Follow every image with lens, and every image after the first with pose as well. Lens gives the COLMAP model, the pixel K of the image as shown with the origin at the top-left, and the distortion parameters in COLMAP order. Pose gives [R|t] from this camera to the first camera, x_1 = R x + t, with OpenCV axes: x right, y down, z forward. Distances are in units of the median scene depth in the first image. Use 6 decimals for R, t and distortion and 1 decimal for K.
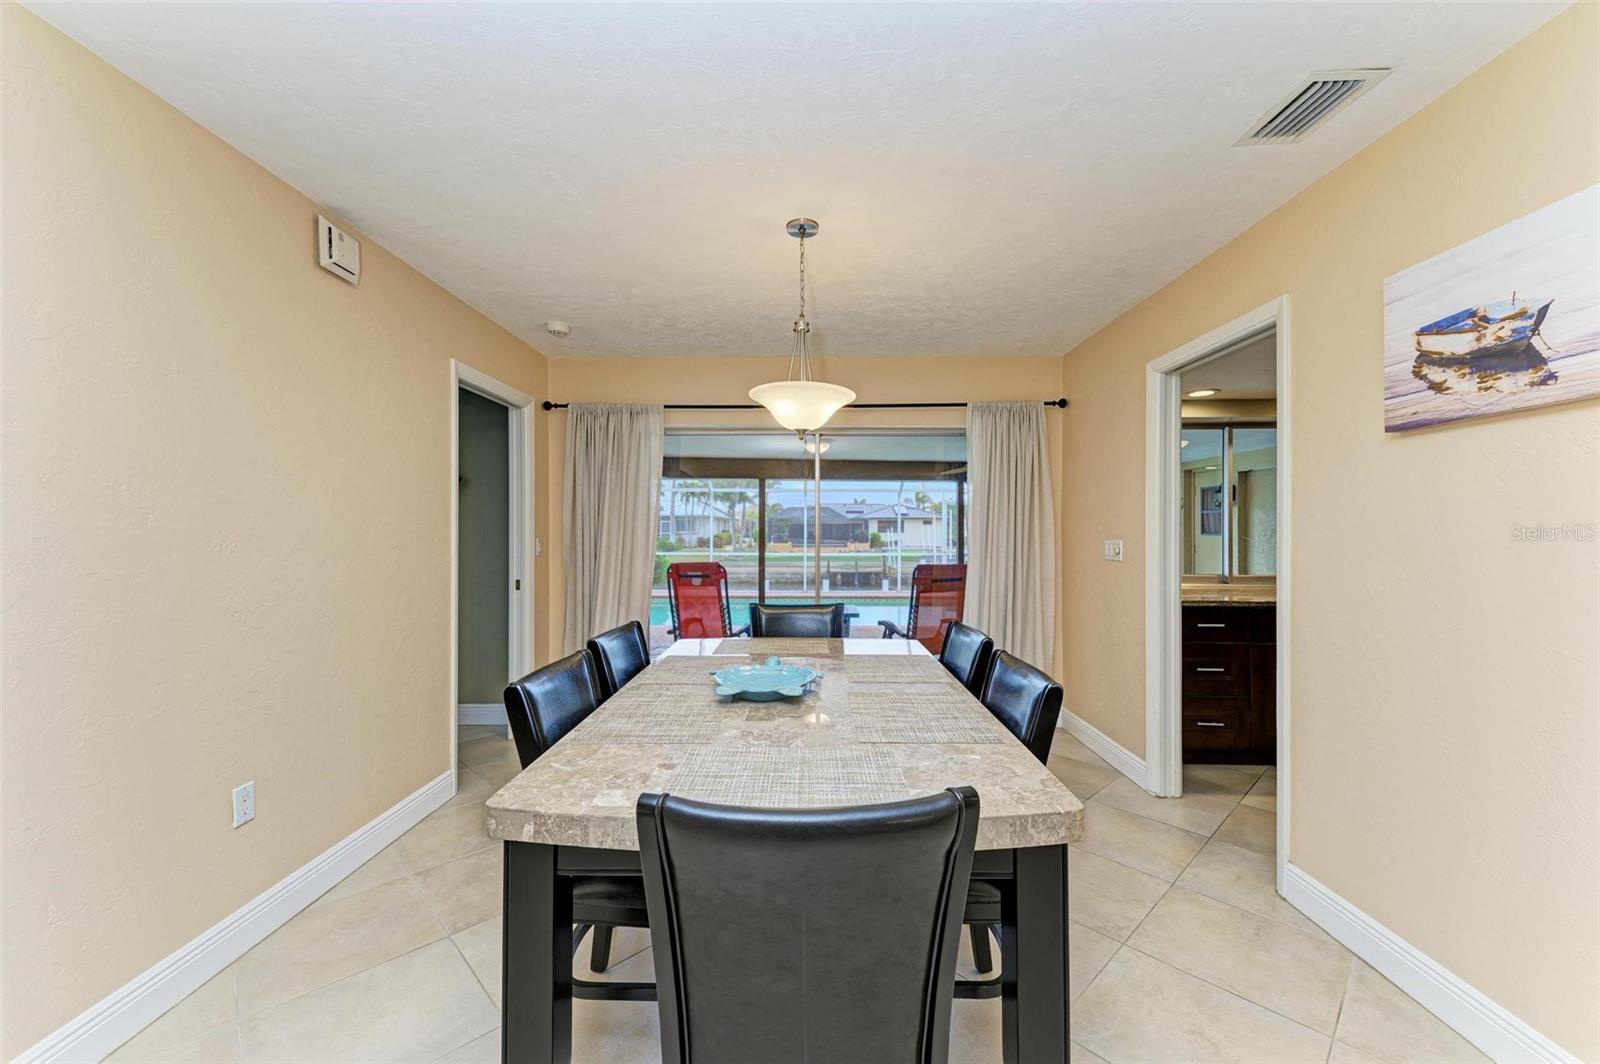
lens RADIAL K [[623.4, 0, 799.4], [0, 623.4, 535.1], [0, 0, 1]] dist [0.016647, -0.000102]
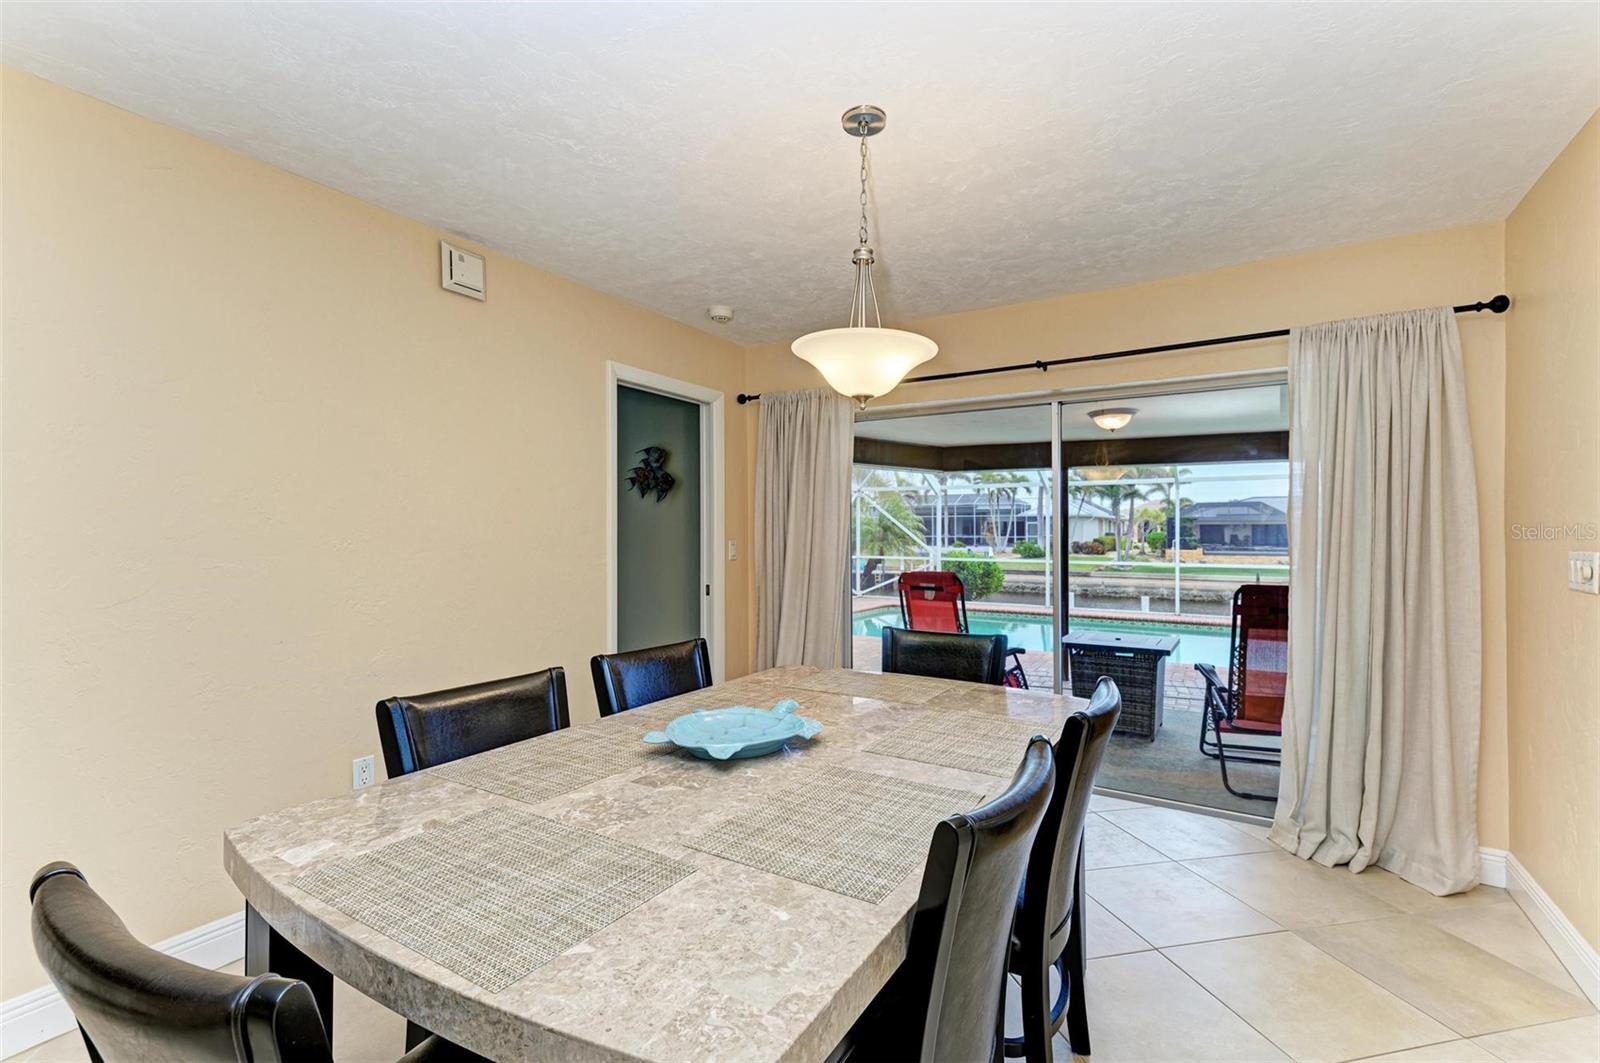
lens RADIAL K [[704.5, 0, 800.6], [0, 704.5, 535.5], [0, 0, 1]] dist [0.015962, -0.000360]
pose [[0.863379, 0.002409, -0.504551, 0.360615], [-0.004625, 0.999984, -0.003140, -0.001035], [0.504535, 0.005044, 0.863376, 0.245493]]
